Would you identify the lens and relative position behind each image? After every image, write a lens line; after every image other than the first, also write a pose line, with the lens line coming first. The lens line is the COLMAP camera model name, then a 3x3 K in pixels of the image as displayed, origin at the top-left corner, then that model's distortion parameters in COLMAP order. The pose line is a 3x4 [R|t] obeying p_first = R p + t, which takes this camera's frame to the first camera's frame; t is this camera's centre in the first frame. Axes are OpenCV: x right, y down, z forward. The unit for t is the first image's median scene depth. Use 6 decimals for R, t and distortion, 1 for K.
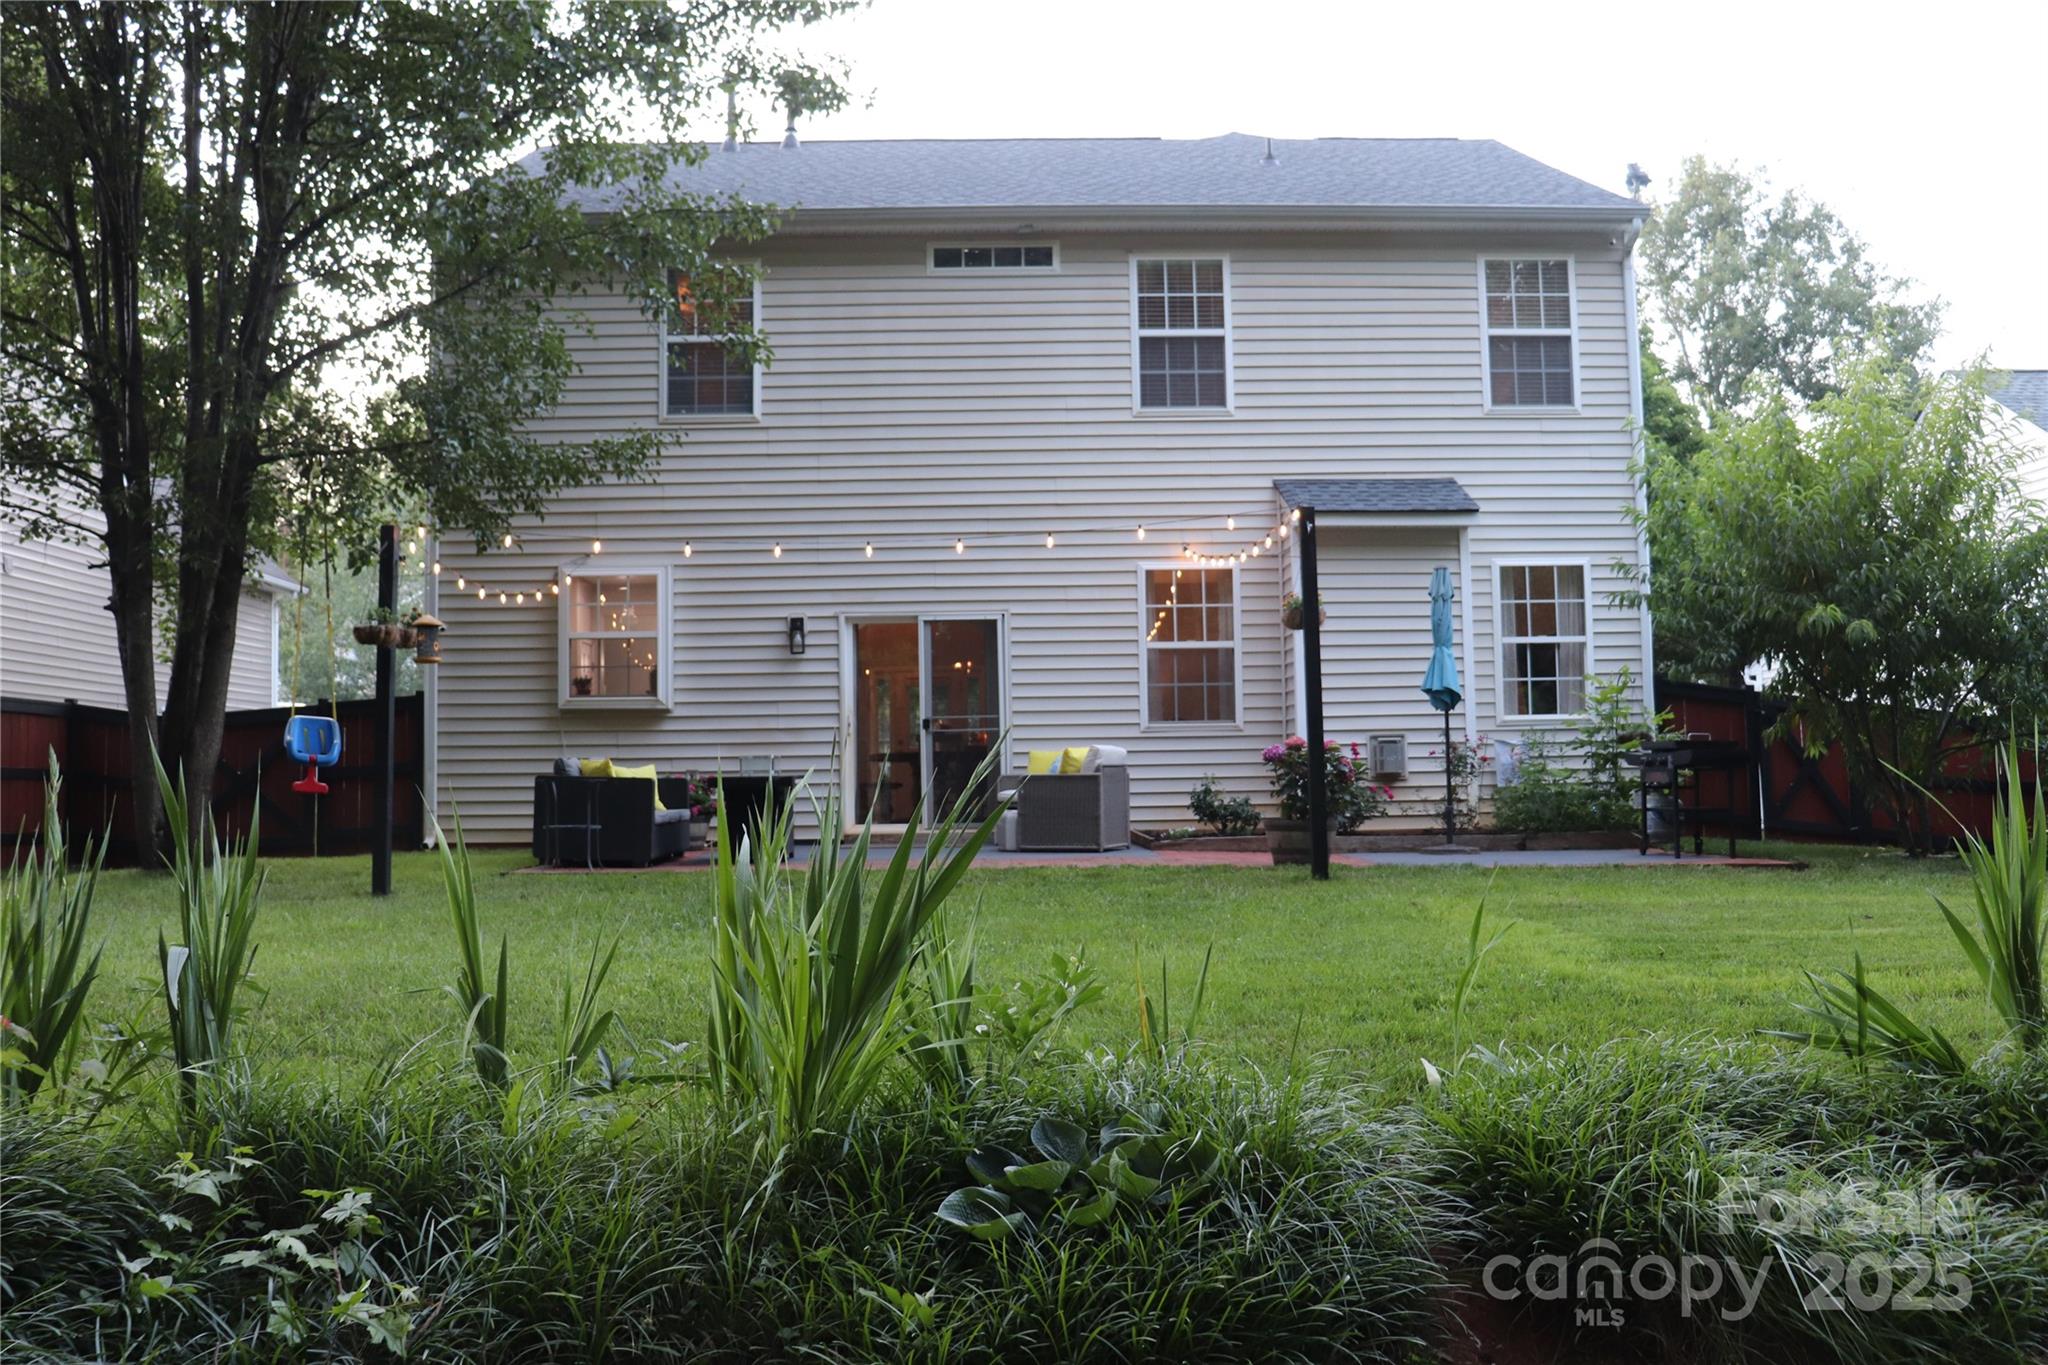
lens RADIAL K [[1818.0, 0, 1024.0], [0, 1818.0, 682.5], [0, 0, 1]] dist [-0.087557, 0.009362]
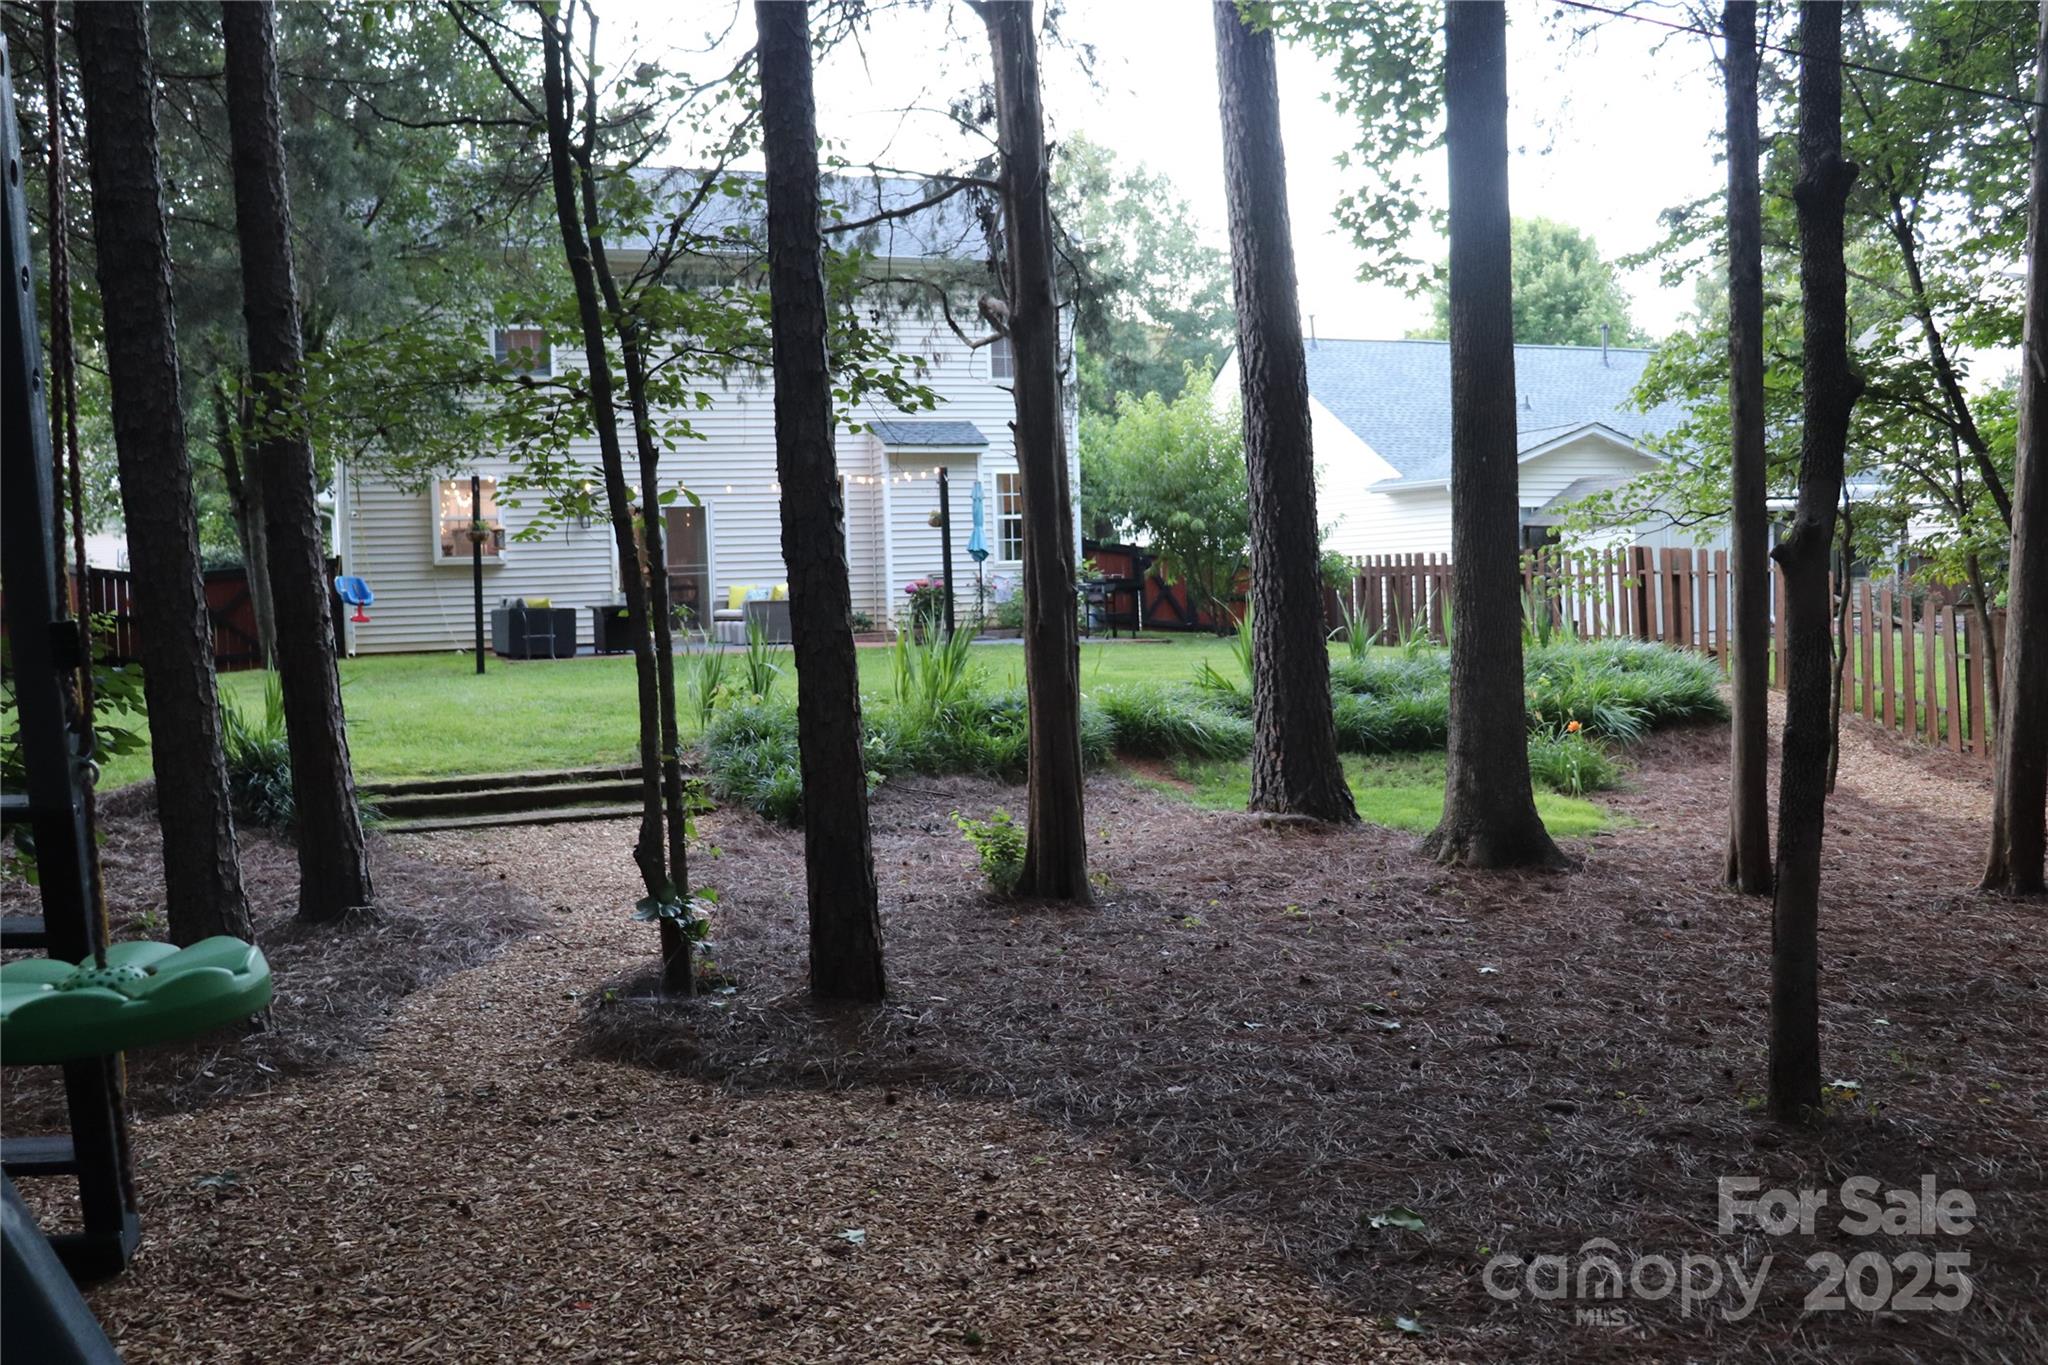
lens RADIAL K [[1818.0, 0, 1024.0], [0, 1818.0, 682.5], [0, 0, 1]] dist [-0.087557, 0.009362]
pose [[0.936666, -0.033208, 0.348645, -0.336476], [-0.002294, 0.994891, 0.100926, -0.044046], [-0.350215, -0.095334, 0.931805, -0.665037]]
